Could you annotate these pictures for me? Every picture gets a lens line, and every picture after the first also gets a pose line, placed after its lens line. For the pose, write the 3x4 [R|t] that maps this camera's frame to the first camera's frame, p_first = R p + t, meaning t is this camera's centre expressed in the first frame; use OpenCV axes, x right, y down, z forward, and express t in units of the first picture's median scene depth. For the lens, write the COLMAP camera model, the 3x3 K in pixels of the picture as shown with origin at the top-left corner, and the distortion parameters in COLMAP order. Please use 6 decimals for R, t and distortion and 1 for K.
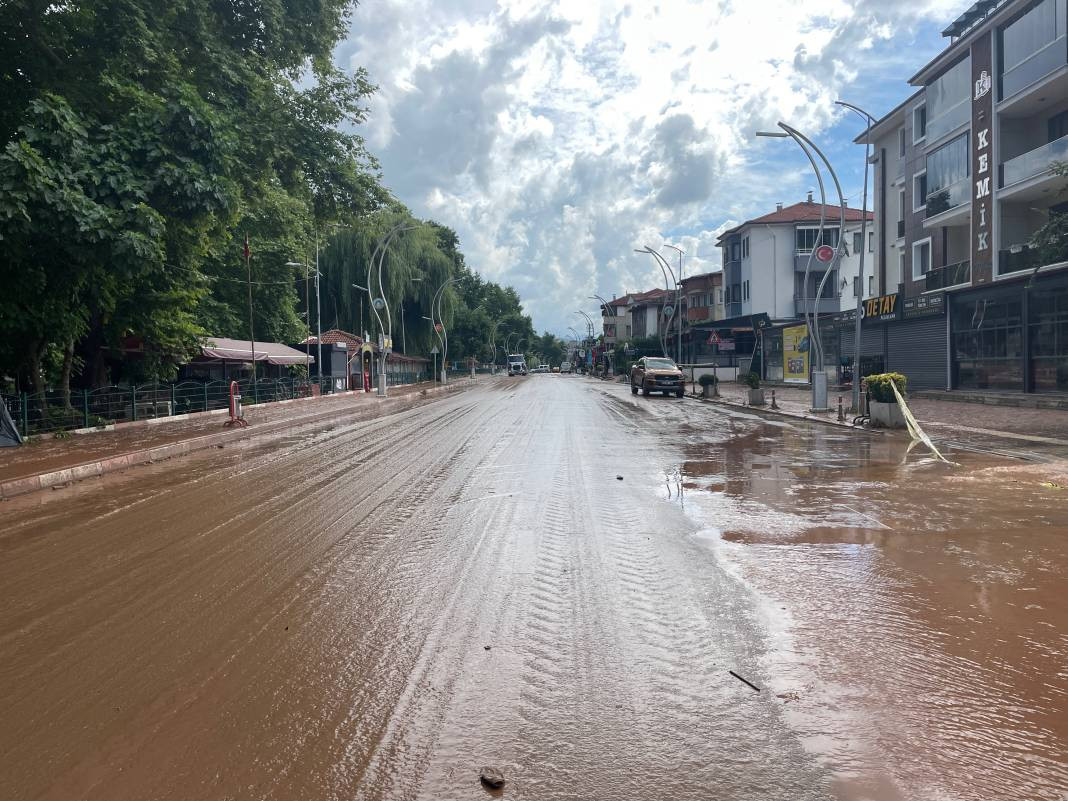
lens RADIAL K [[806.1, 0, 533.2], [0, 806.1, 401.9], [0, 0, 1]] dist [0.006776, 0.000268]
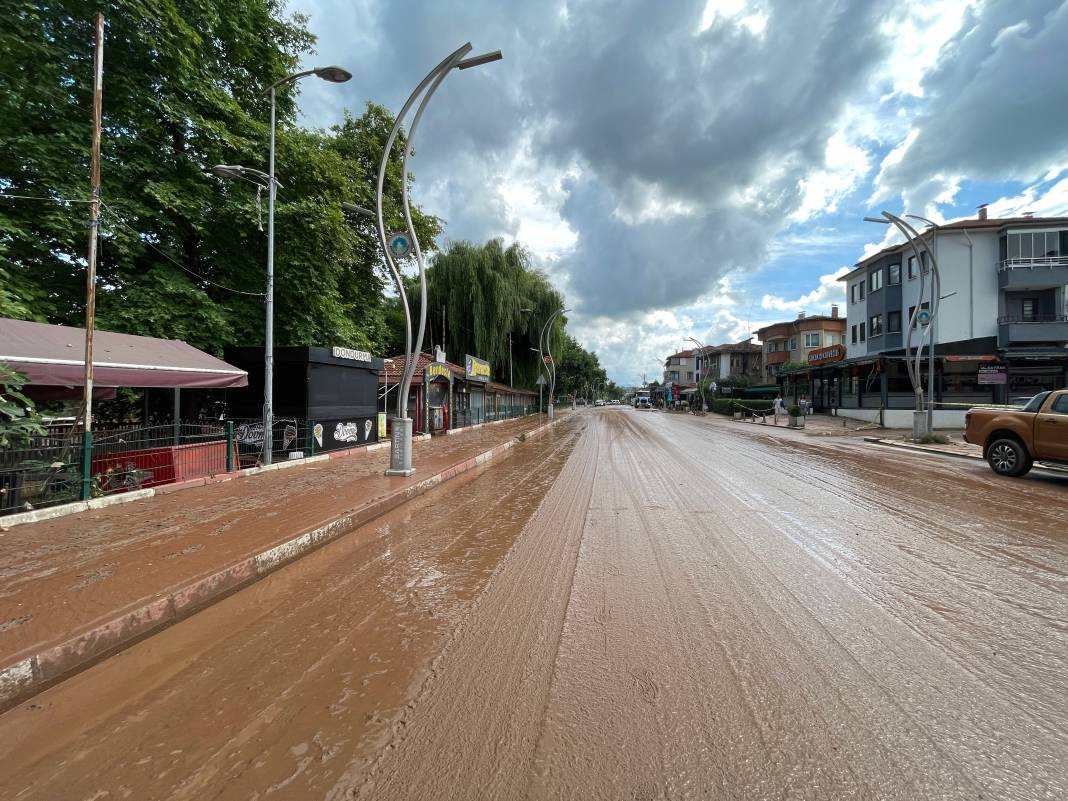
lens RADIAL K [[432.4, 0, 533.7], [0, 432.4, 399.3], [0, 0, 1]] dist [0.000256, 0.000004]
pose [[0.988558, 0.021692, -0.149273, -0.055908], [-0.028380, 0.998680, -0.042818, -0.022712], [0.148148, 0.046564, 0.987868, 0.497719]]
